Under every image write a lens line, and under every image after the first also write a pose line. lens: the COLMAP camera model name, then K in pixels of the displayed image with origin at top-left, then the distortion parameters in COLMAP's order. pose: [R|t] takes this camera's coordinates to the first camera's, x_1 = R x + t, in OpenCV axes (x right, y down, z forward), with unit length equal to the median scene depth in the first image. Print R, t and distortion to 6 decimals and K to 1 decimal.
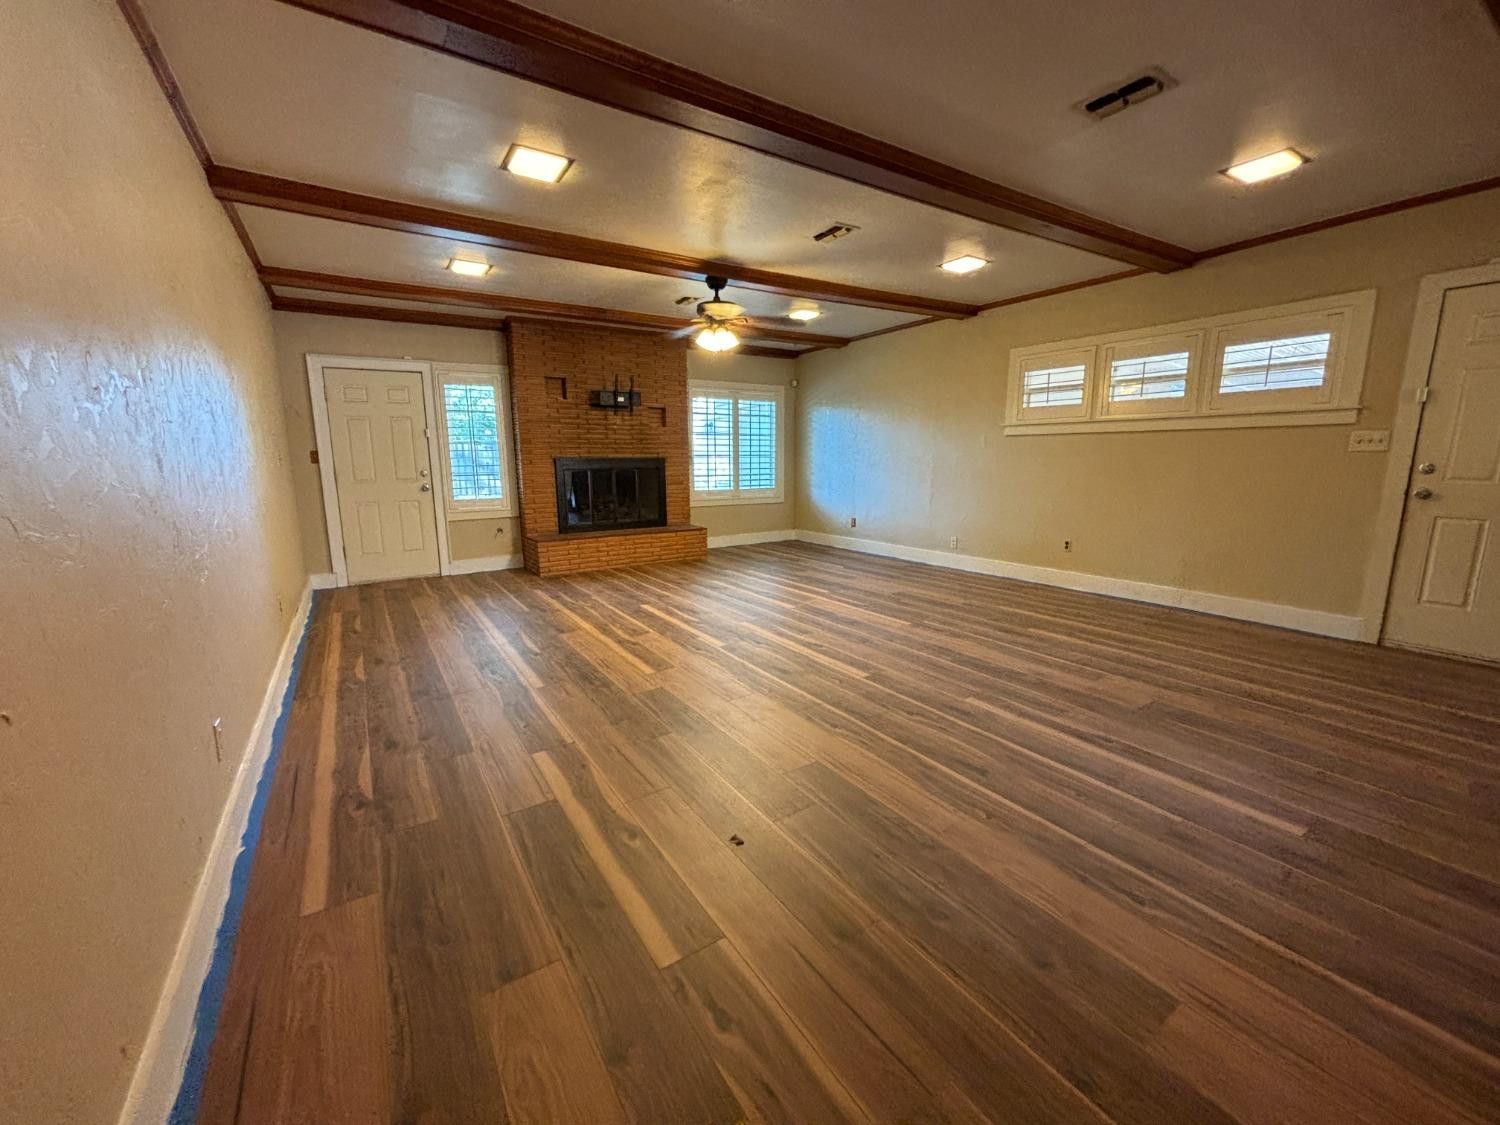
lens RADIAL K [[606.7, 0, 747.0], [0, 606.7, 561.9], [0, 0, 1]] dist [0.008327, 0.000600]
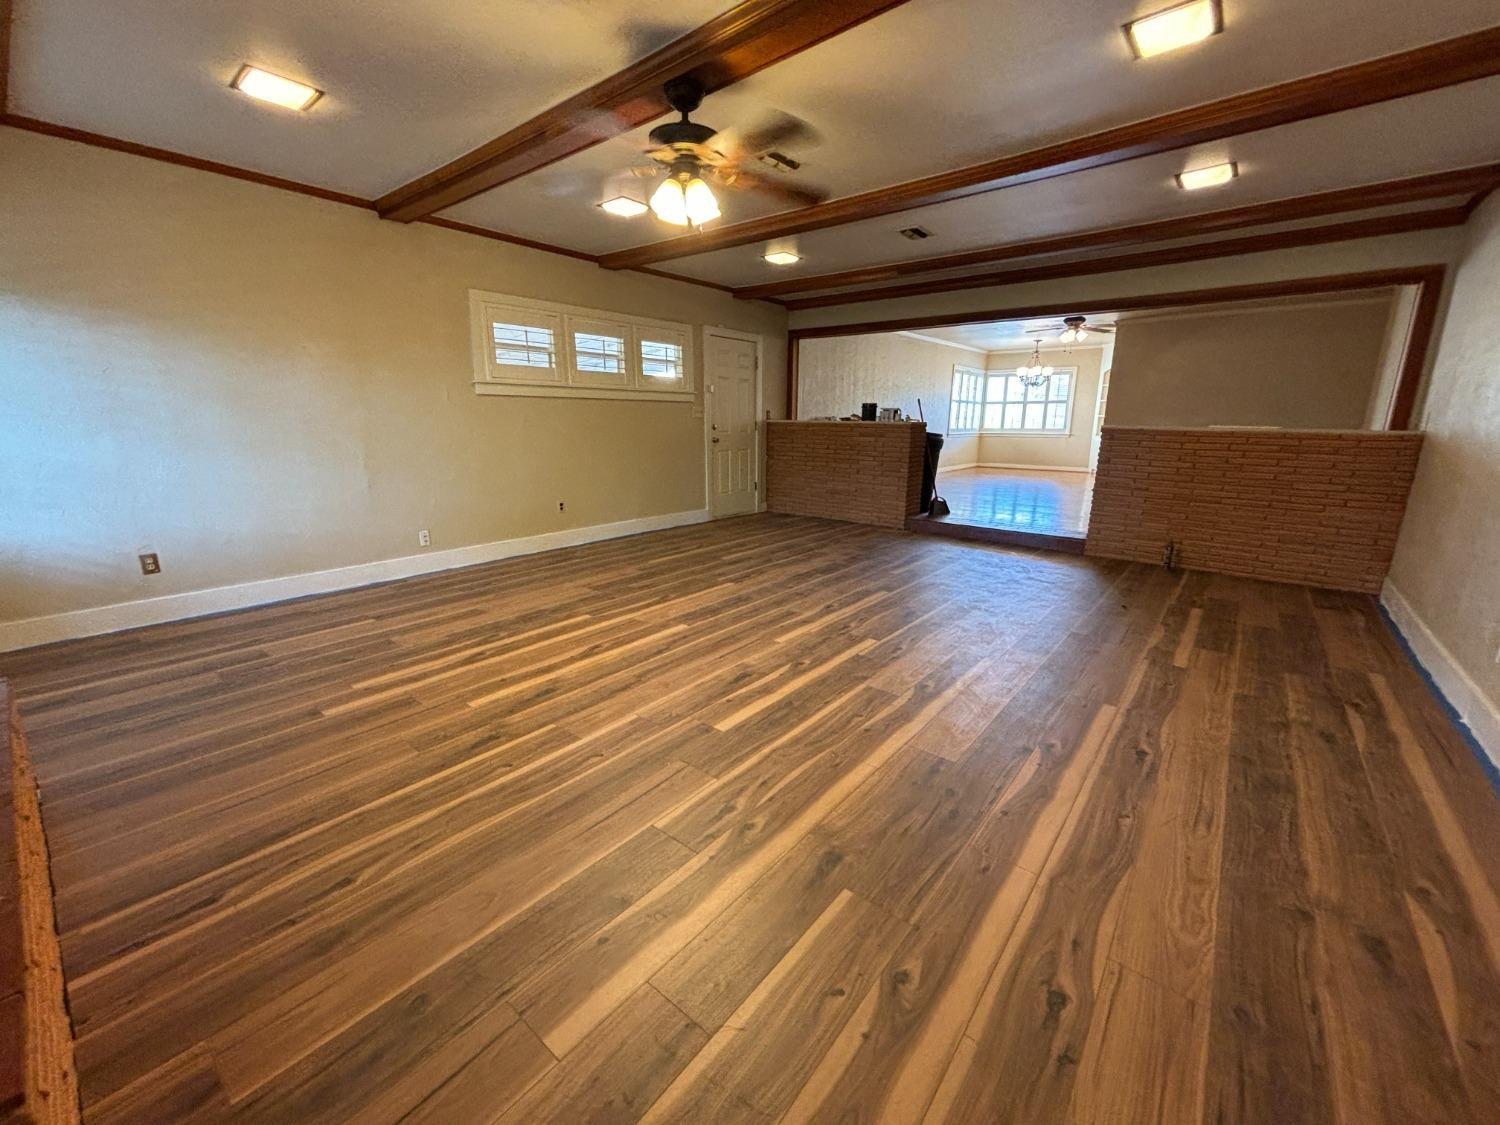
lens RADIAL K [[606.7, 0, 746.3], [0, 606.7, 563.1], [0, 0, 1]] dist [0.008327, 0.000600]
pose [[-0.310391, -0.216423, 0.925645, -0.684582], [0.165351, 0.946603, 0.276770, -0.210723], [-0.936118, 0.238963, -0.258031, 1.231611]]
